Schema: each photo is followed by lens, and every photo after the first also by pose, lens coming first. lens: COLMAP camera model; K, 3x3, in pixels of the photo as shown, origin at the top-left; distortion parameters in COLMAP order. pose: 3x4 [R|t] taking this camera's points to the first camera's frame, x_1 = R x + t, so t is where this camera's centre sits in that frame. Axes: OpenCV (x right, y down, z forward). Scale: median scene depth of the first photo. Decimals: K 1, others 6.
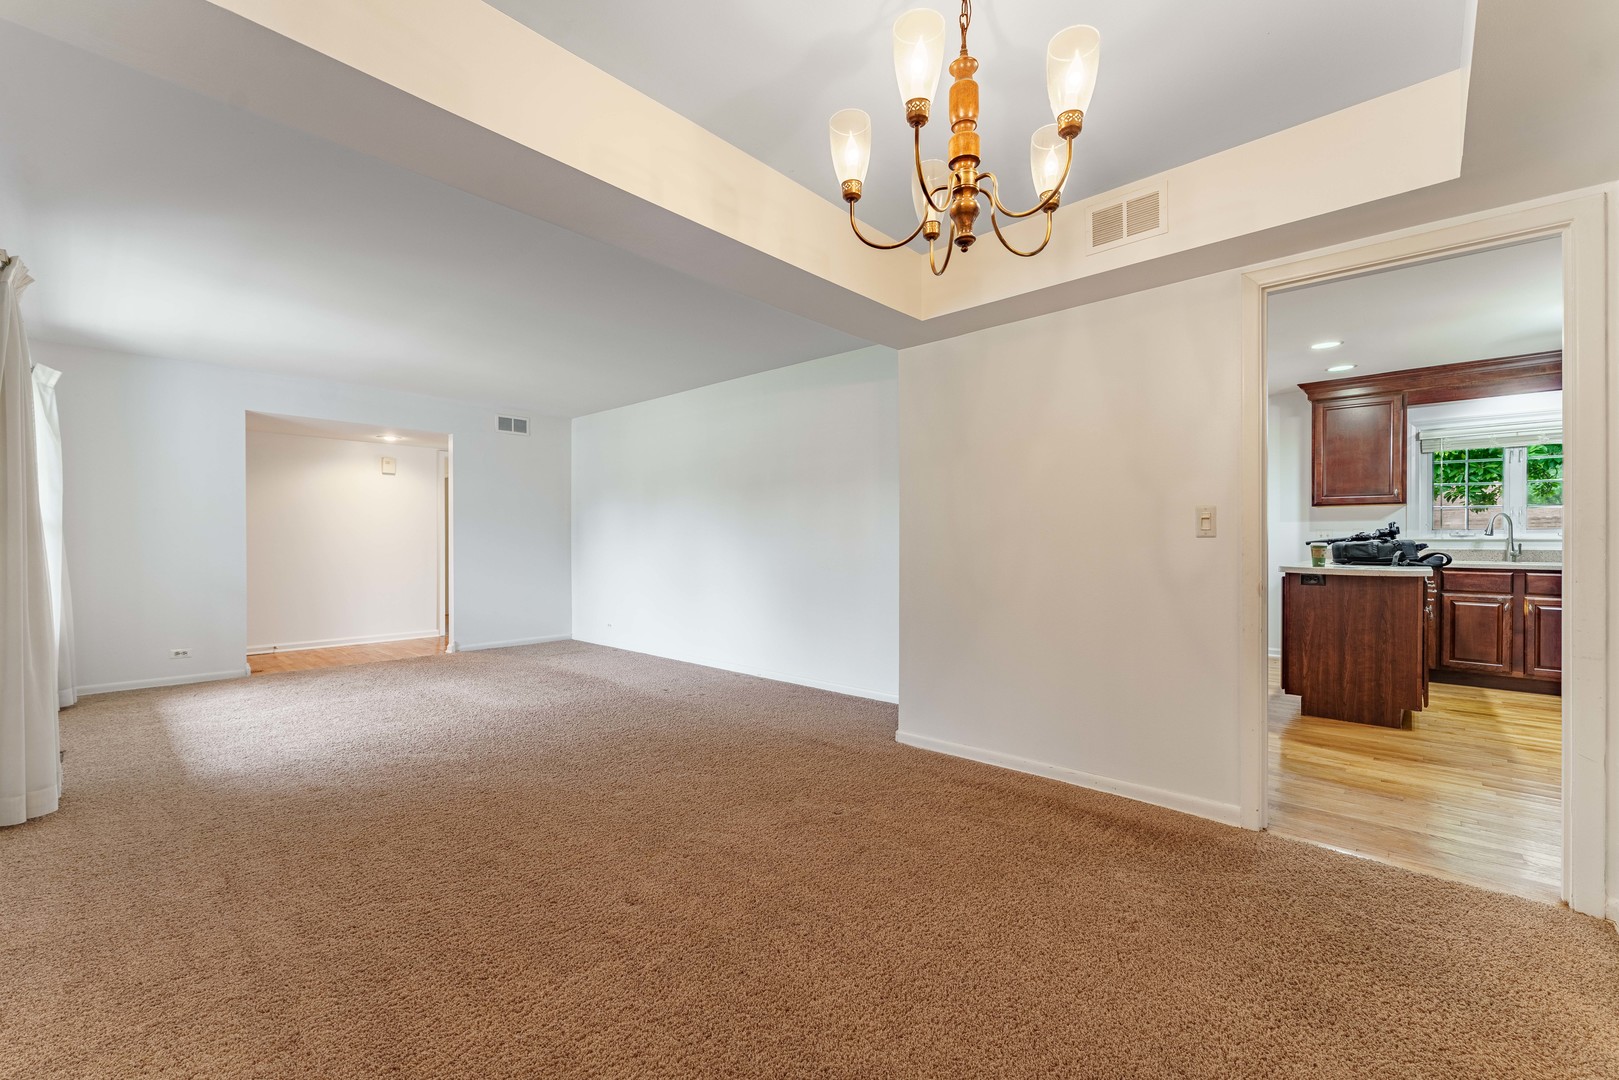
lens RADIAL K [[661.1, 0, 812.0], [0, 661.1, 541.6], [0, 0, 1]] dist [0.000596, -0.000020]
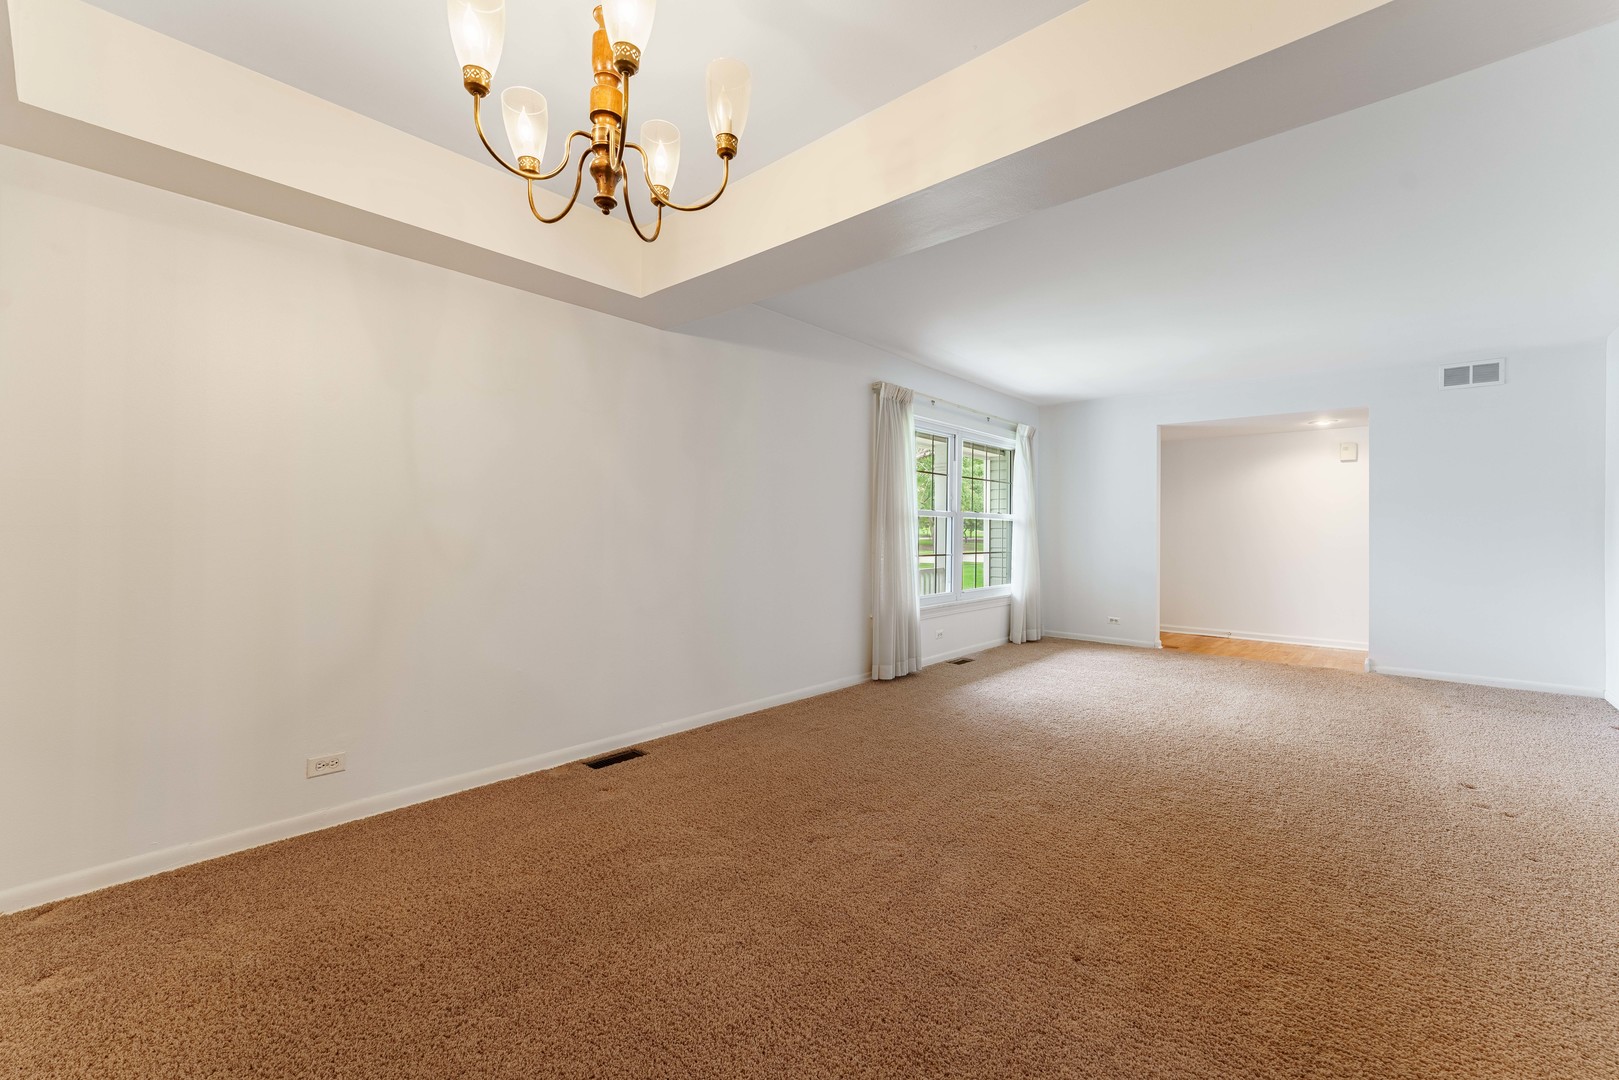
lens RADIAL K [[661.1, 0, 812.0], [0, 661.1, 541.6], [0, 0, 1]] dist [0.000596, -0.000020]
pose [[0.015165, 0.013245, -0.999797, 0.300898], [-0.008383, 0.999879, 0.013119, 0.000746], [0.999850, 0.008182, 0.015274, 0.329805]]
